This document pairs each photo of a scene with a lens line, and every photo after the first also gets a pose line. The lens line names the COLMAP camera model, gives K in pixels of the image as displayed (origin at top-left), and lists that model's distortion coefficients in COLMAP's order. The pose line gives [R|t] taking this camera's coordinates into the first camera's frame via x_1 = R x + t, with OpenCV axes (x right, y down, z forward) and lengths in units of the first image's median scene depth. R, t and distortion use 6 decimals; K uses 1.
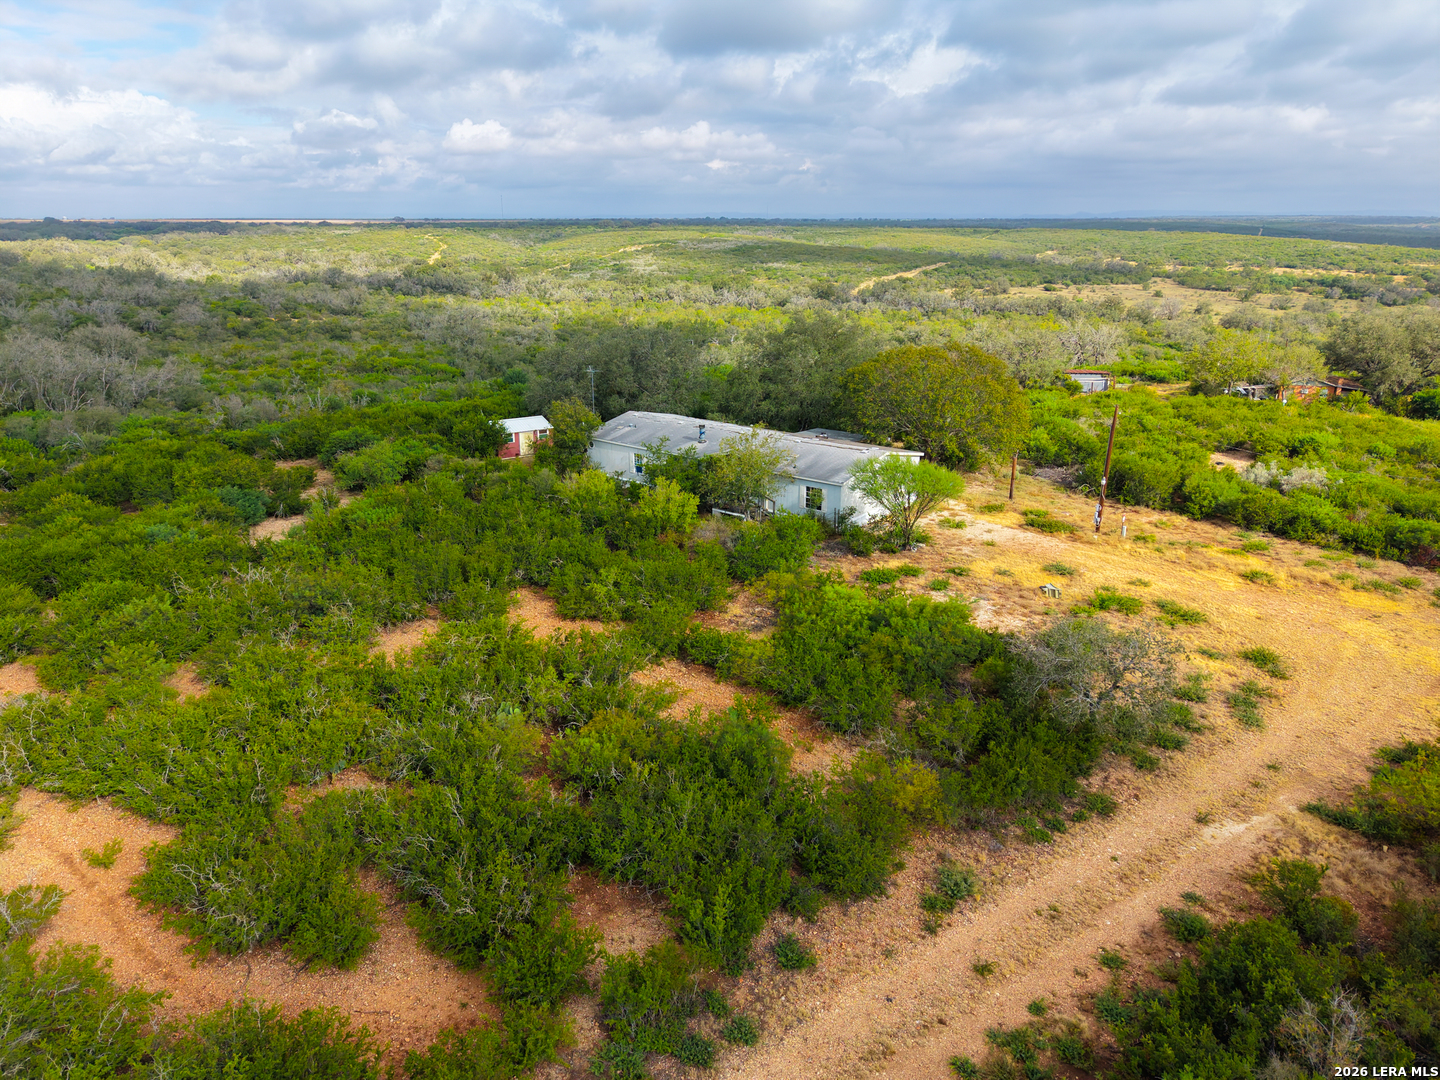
lens RADIAL K [[961.8, 0, 720.0], [0, 961.8, 540.0], [0, 0, 1]] dist [0.025253, -0.021009]
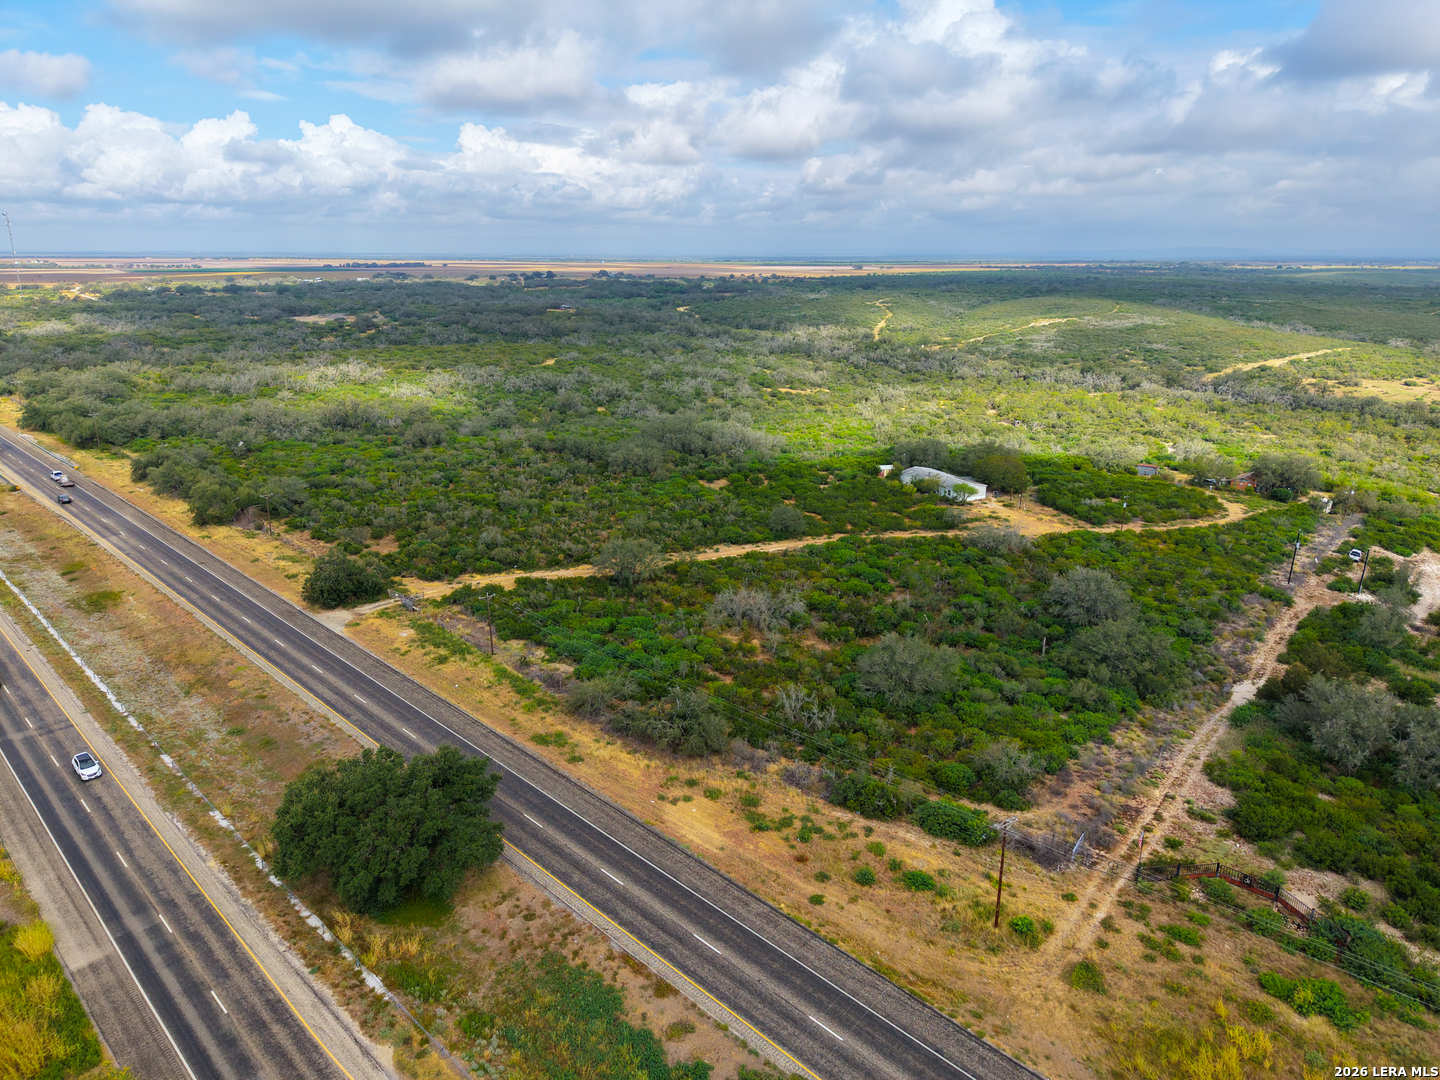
lens RADIAL K [[961.8, 0, 720.0], [0, 961.8, 540.0], [0, 0, 1]] dist [0.025253, -0.021009]
pose [[0.904295, 0.123344, -0.408701, 0.727690], [-0.137265, 0.990523, -0.004778, 0.247777], [0.404239, 0.060421, 0.912656, -2.473398]]
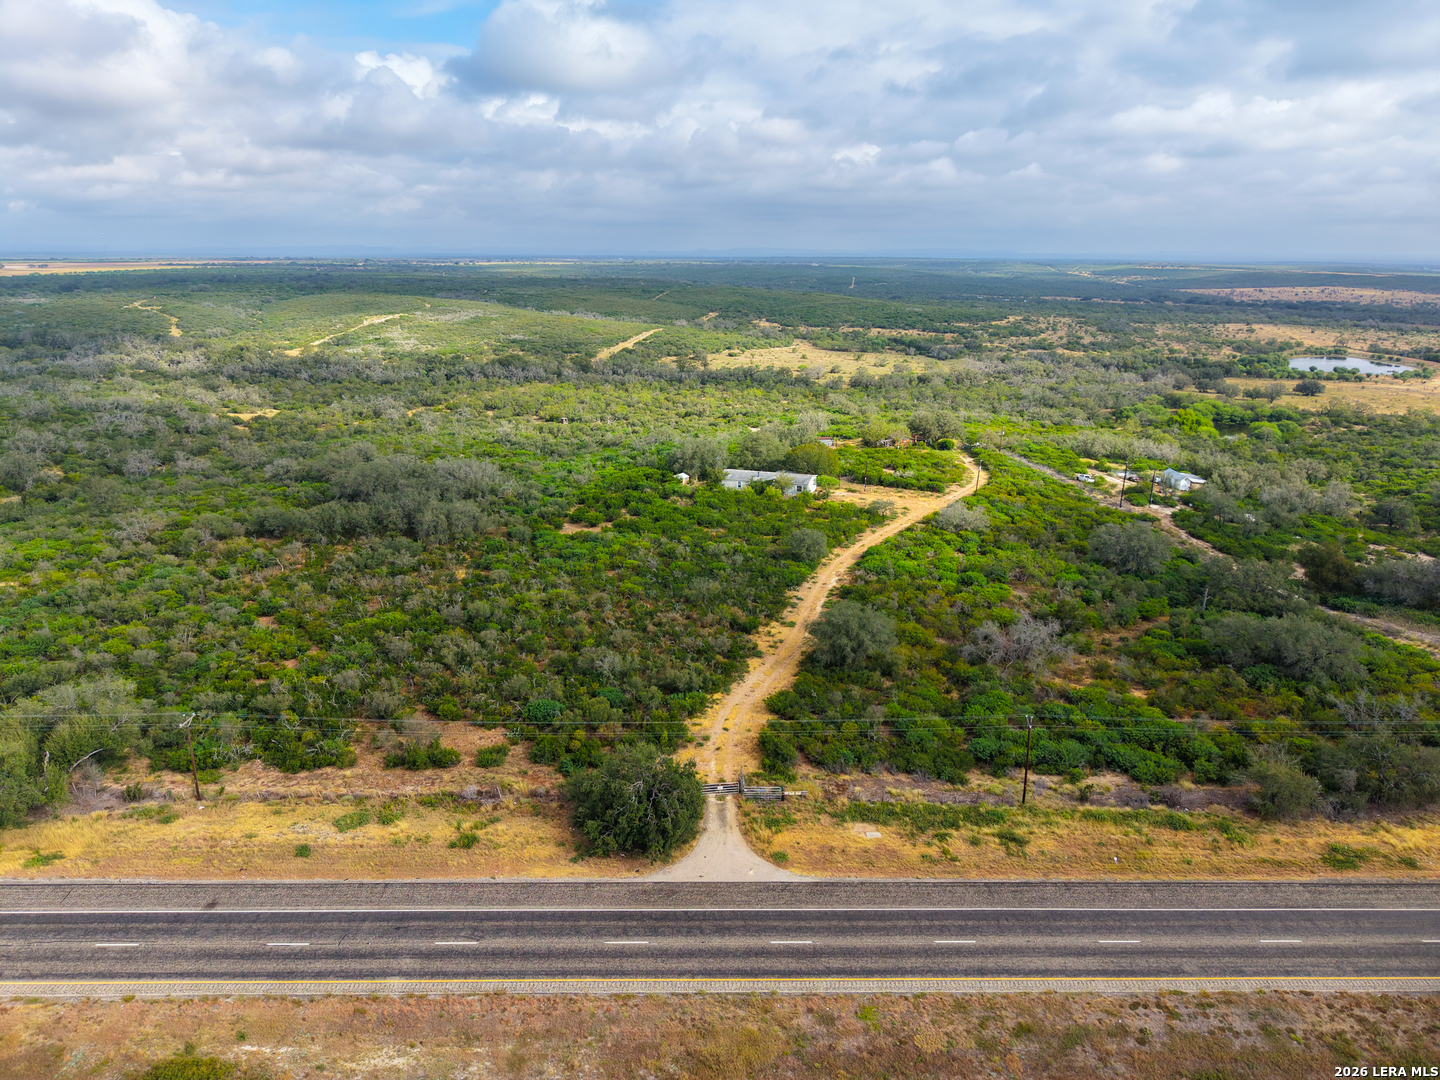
lens RADIAL K [[961.8, 0, 720.0], [0, 961.8, 540.0], [0, 0, 1]] dist [0.025253, -0.021009]
pose [[0.935736, -0.099271, 0.338444, -1.222038], [0.110330, 0.993803, -0.013547, 0.142879], [-0.335002, 0.050017, 0.940889, -2.013548]]
